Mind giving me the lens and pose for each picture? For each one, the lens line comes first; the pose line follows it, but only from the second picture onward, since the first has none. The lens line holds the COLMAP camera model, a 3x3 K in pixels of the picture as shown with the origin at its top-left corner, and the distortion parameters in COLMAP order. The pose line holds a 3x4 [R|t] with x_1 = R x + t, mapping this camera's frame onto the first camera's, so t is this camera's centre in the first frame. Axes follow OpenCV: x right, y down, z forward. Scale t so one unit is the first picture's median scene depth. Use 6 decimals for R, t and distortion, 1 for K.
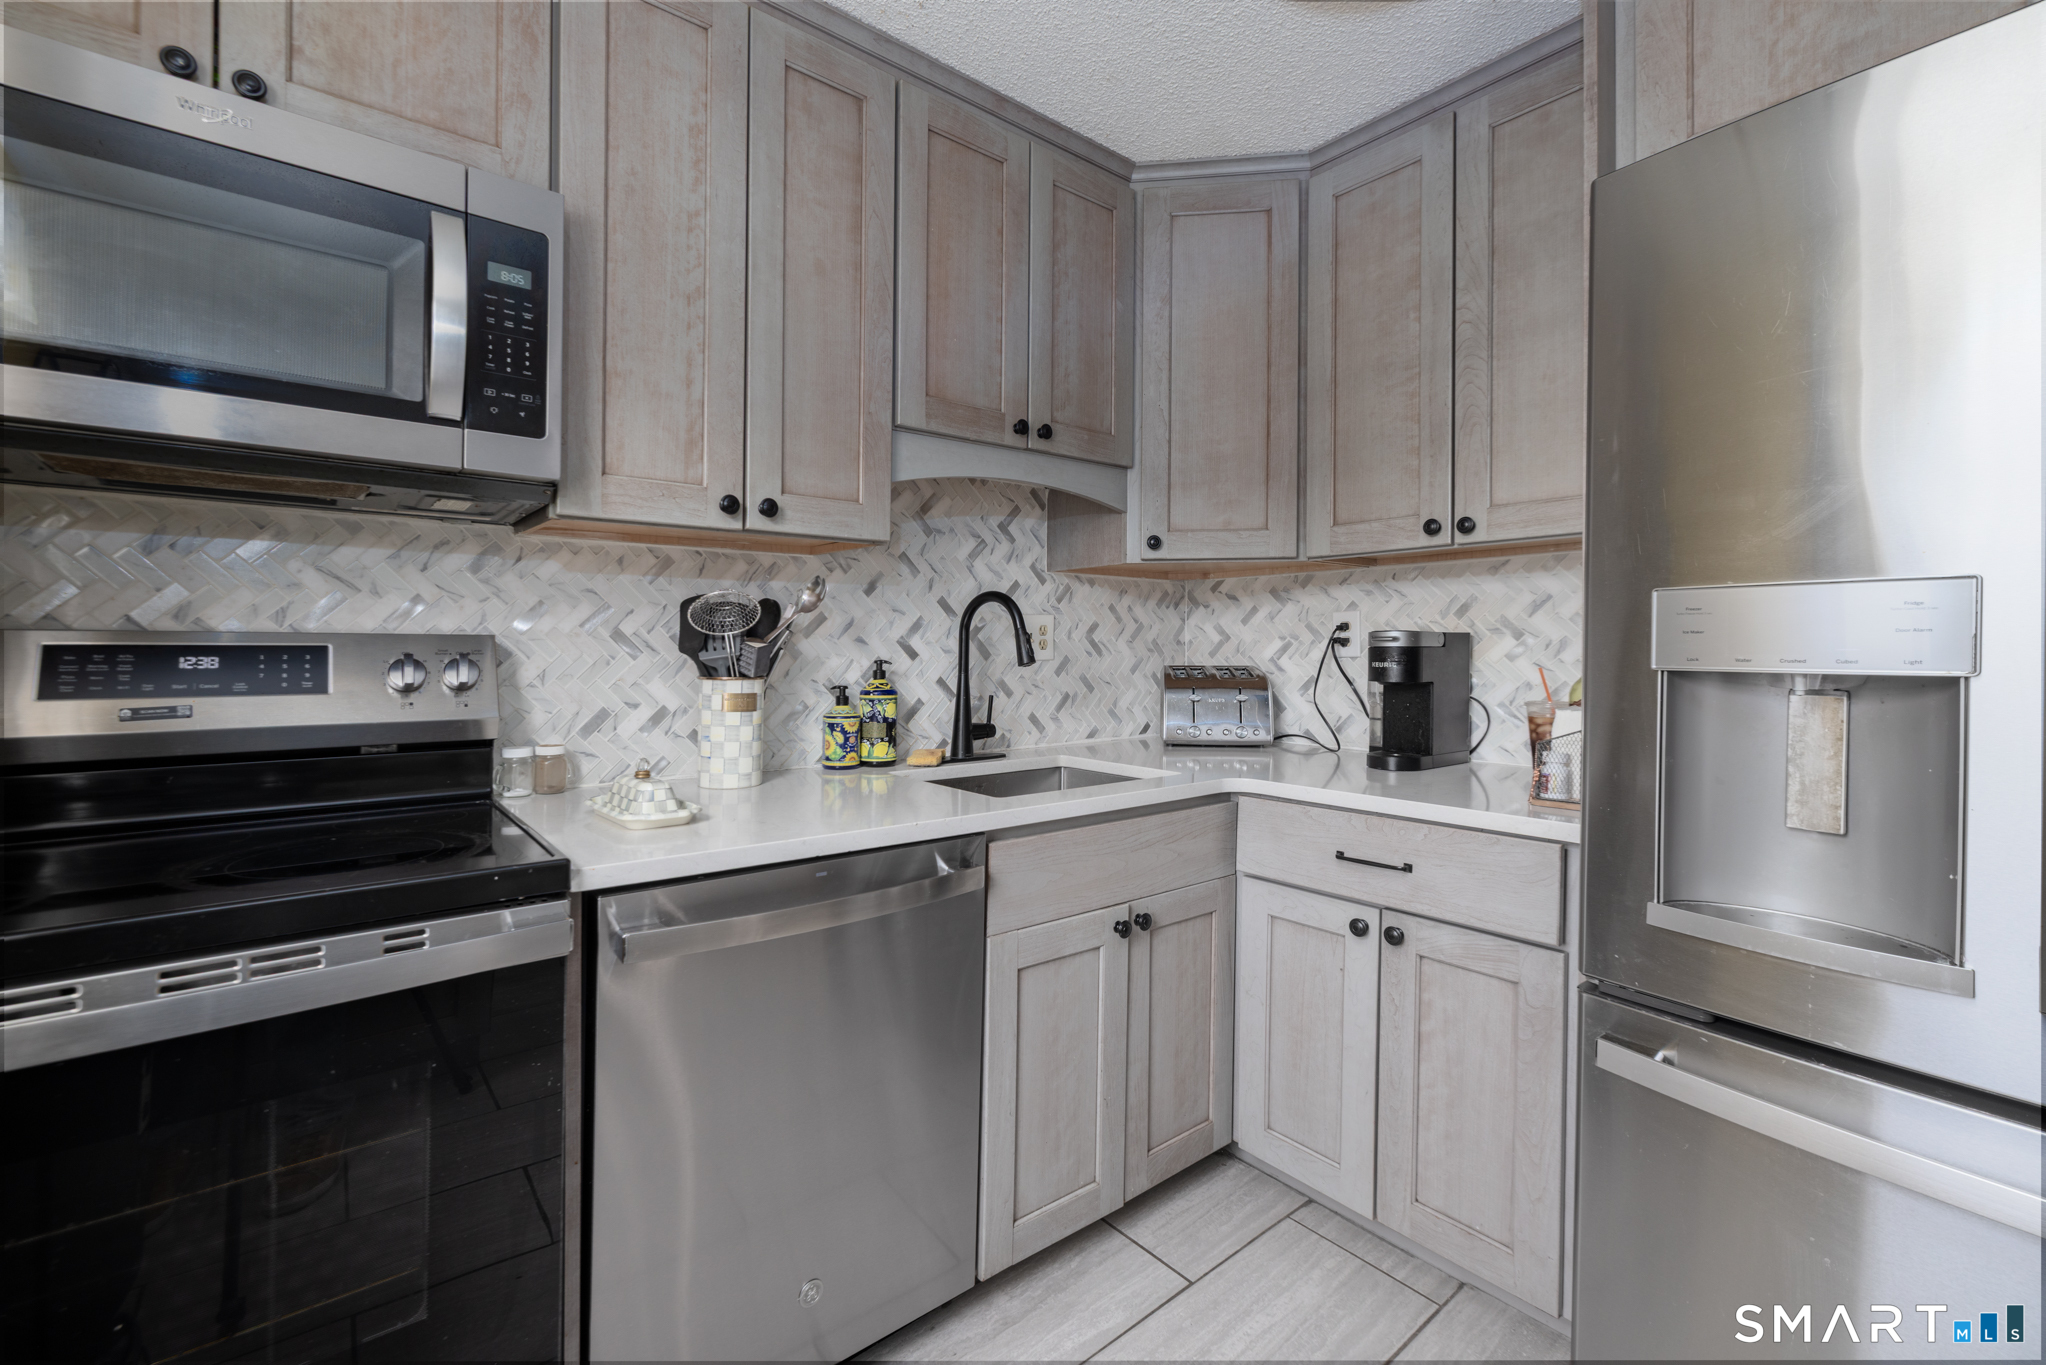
lens RADIAL K [[867.2, 0, 995.1], [0, 867.2, 650.0], [0, 0, 1]] dist [-0.001296, -0.000004]
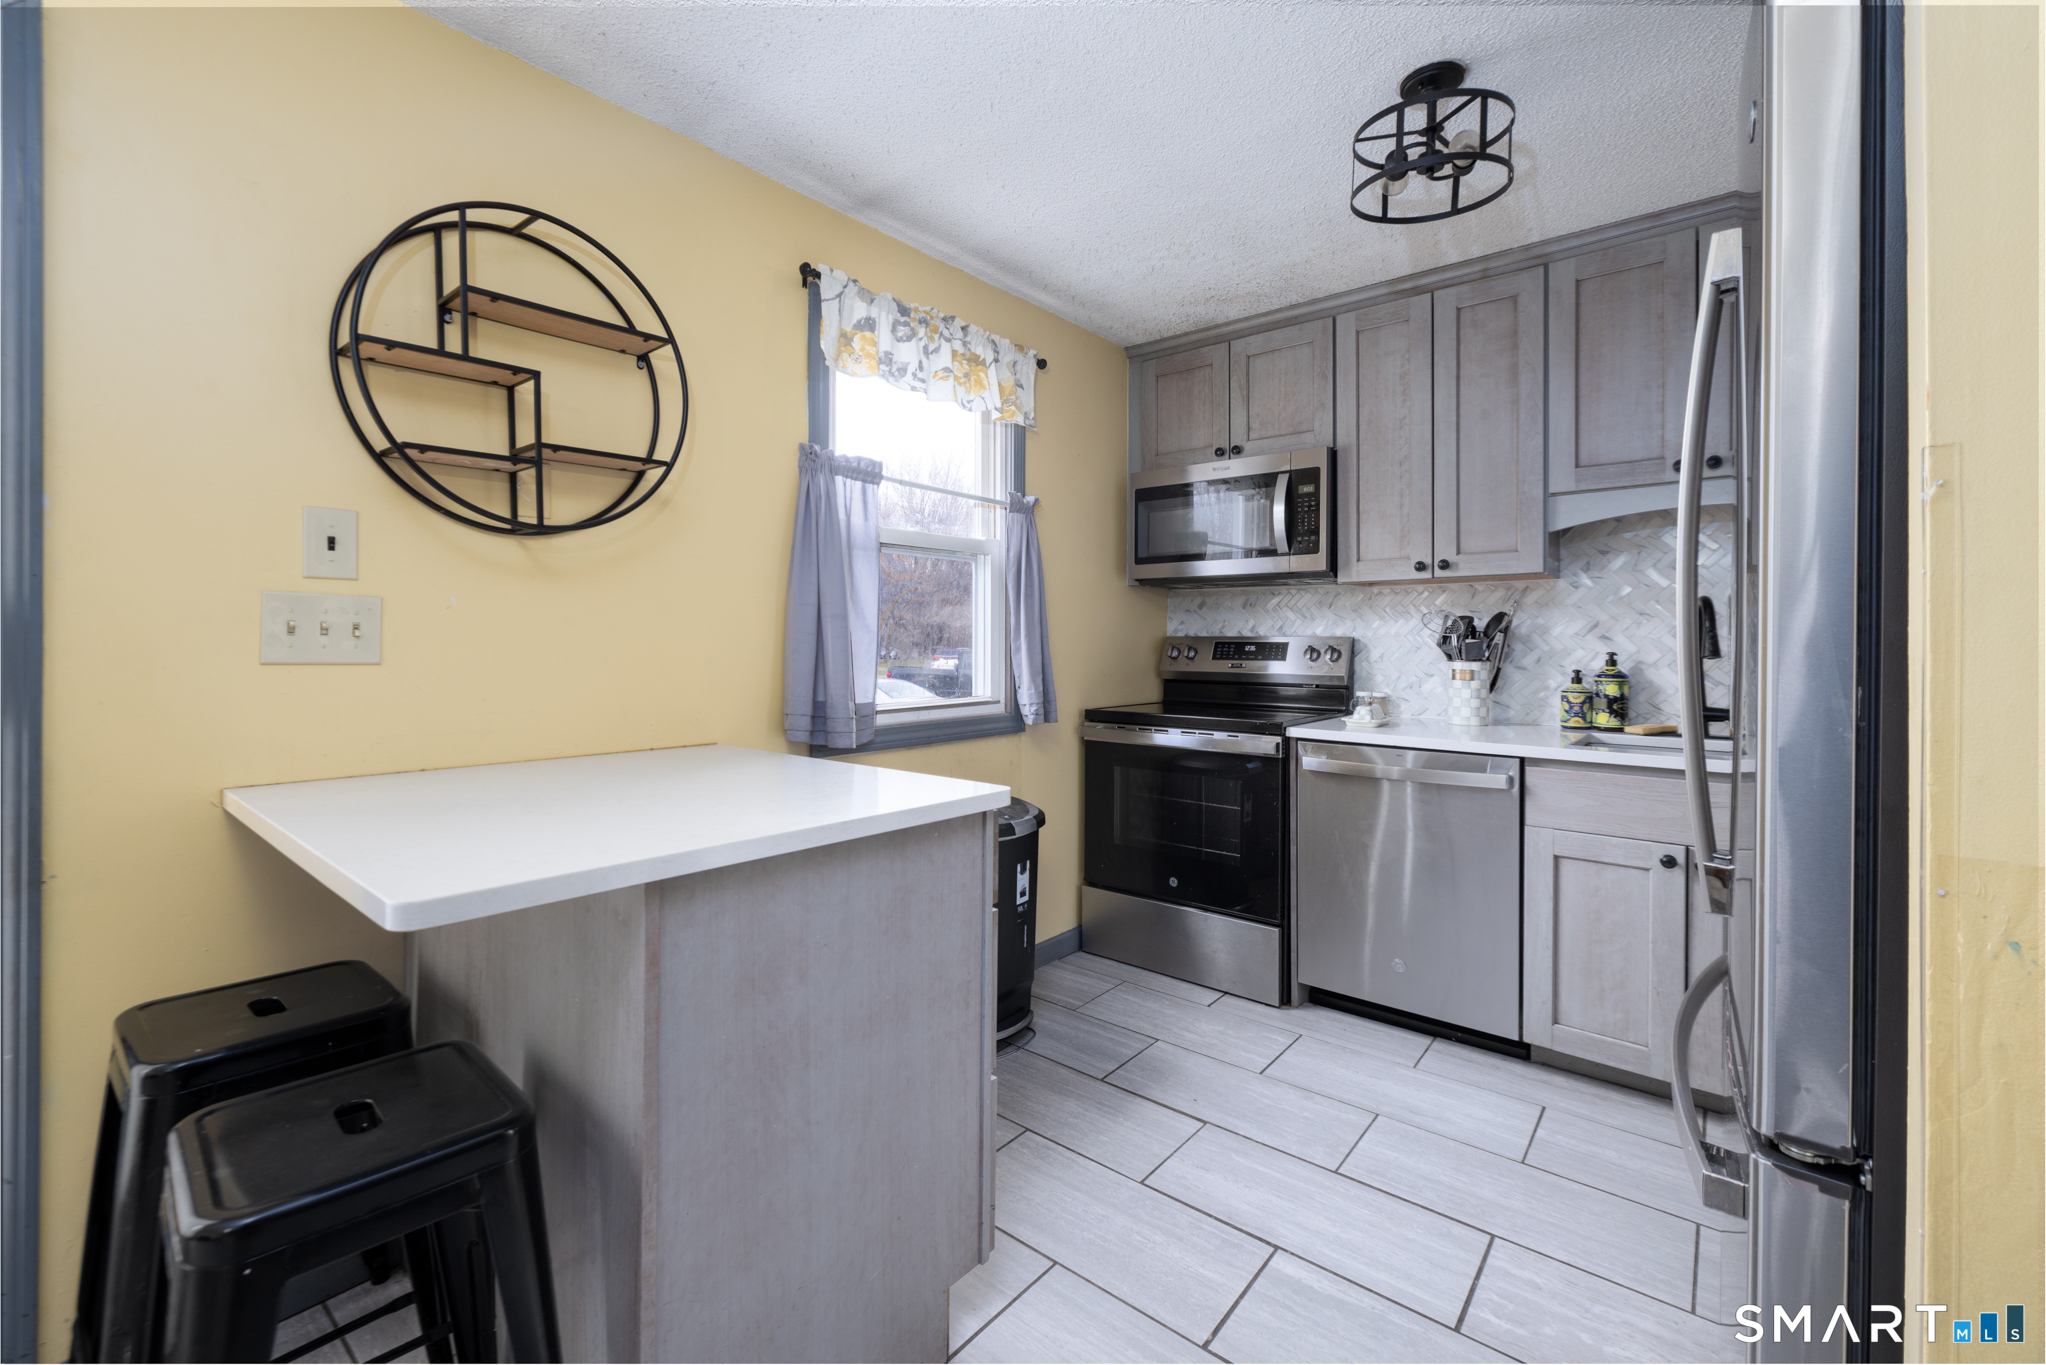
lens RADIAL K [[852.1, 0, 1015.6], [0, 852.1, 666.5], [0, 0, 1]] dist [0.001251, 0.000127]
pose [[0.210115, 0.027432, -0.977292, 1.154810], [-0.004447, 0.999623, 0.027103, 0.002336], [0.977667, -0.001349, 0.210158, -0.211315]]
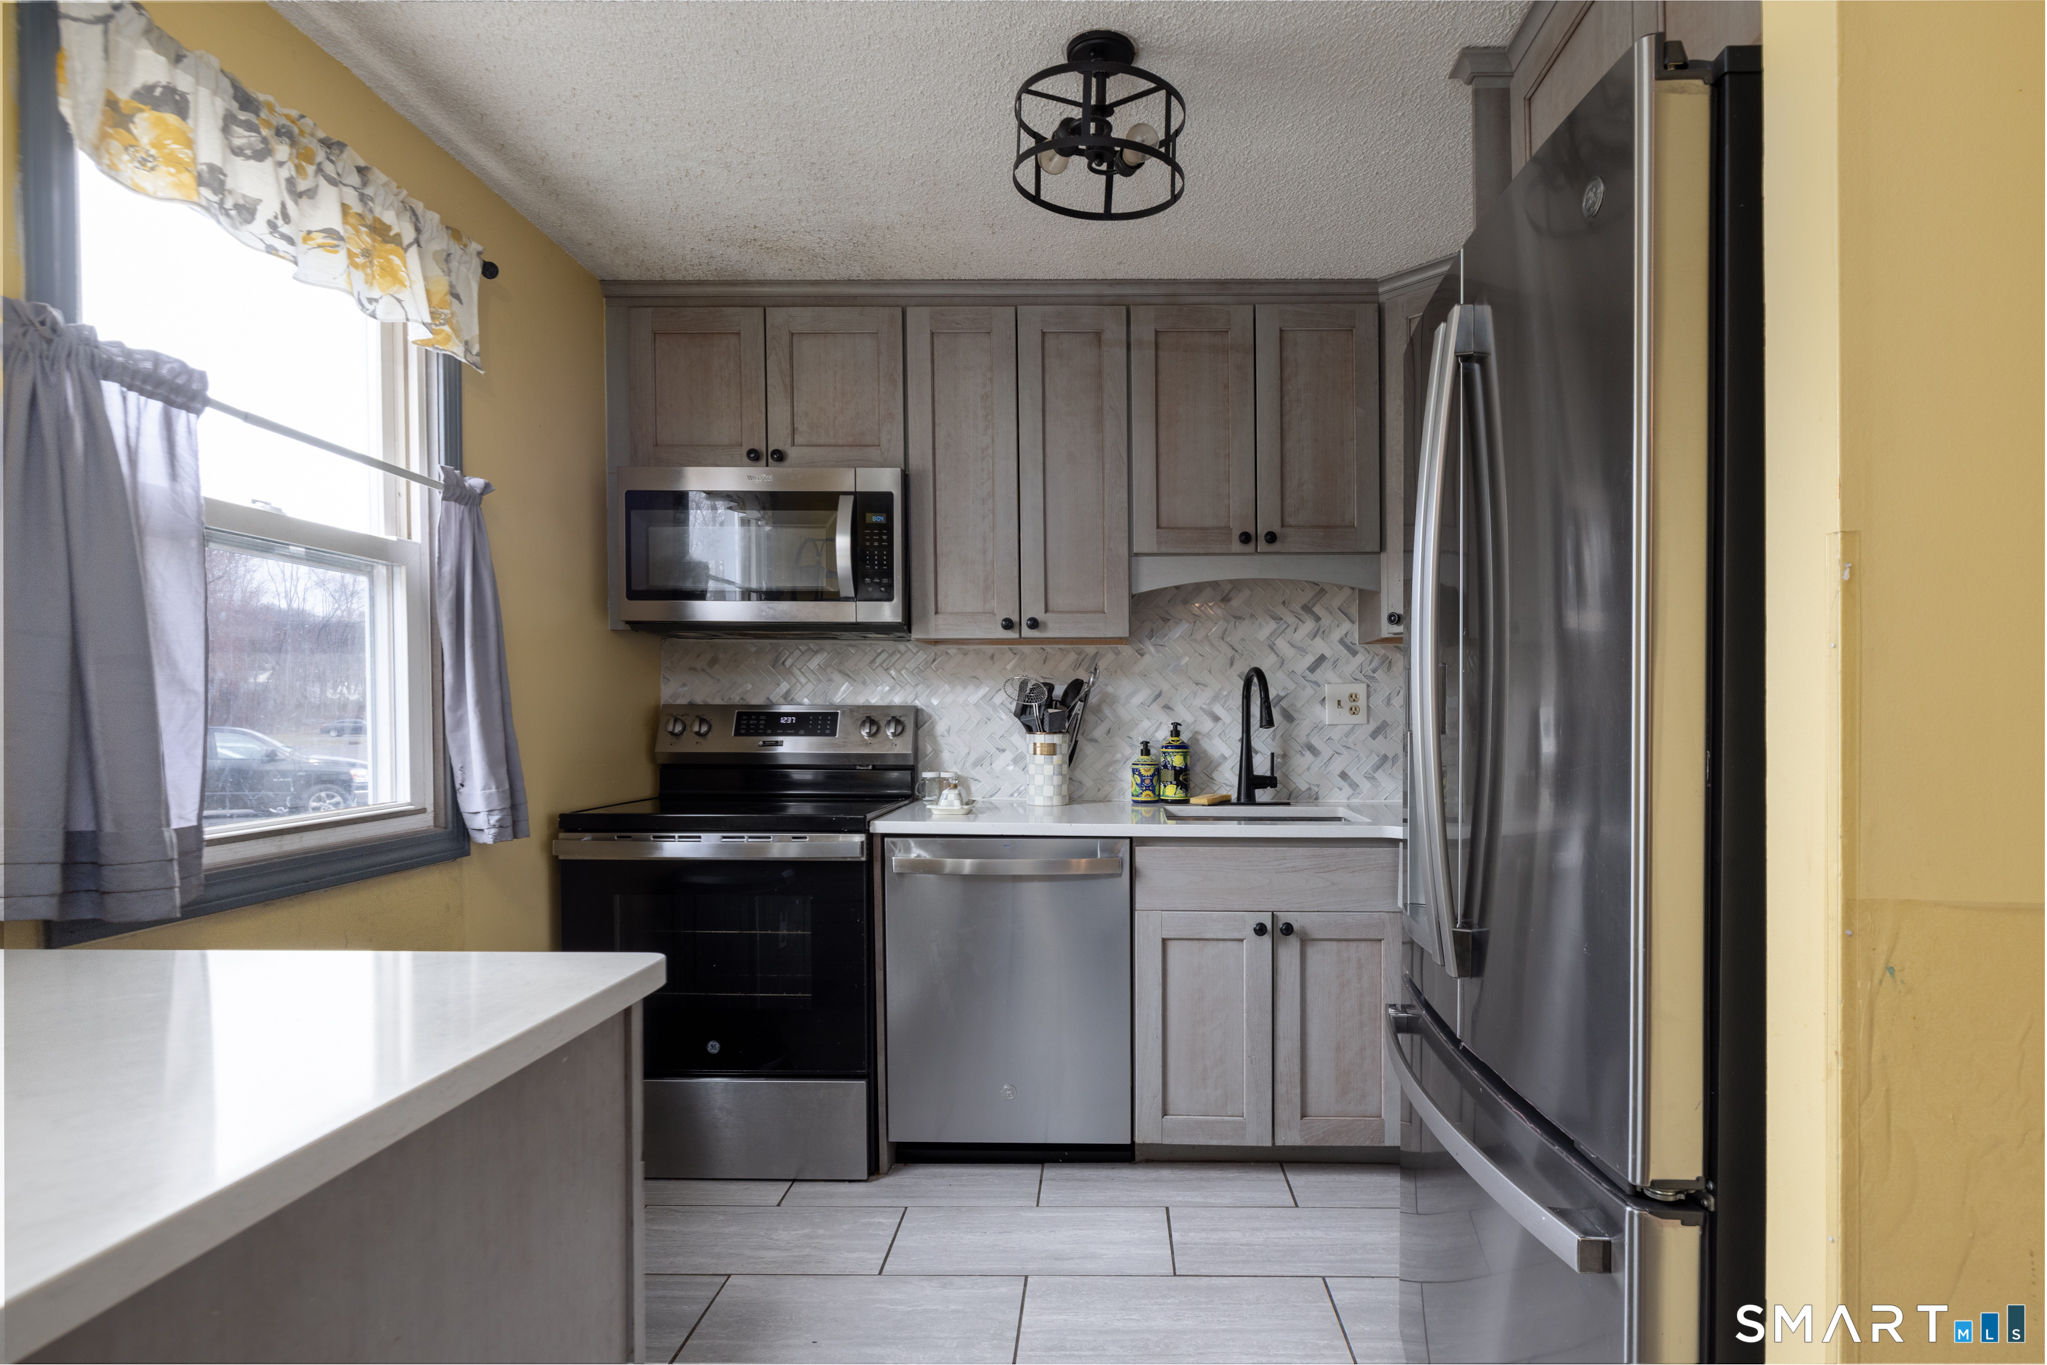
lens RADIAL K [[1044.5, 0, 1103.4], [0, 1044.5, 751.2], [0, 0, 1]] dist [-0.002887, 0.000837]
pose [[0.780901, 0.022018, -0.624266, 0.920362], [-0.001876, 0.999457, 0.032904, 0.003901], [0.624652, -0.024524, 0.780518, -0.357215]]
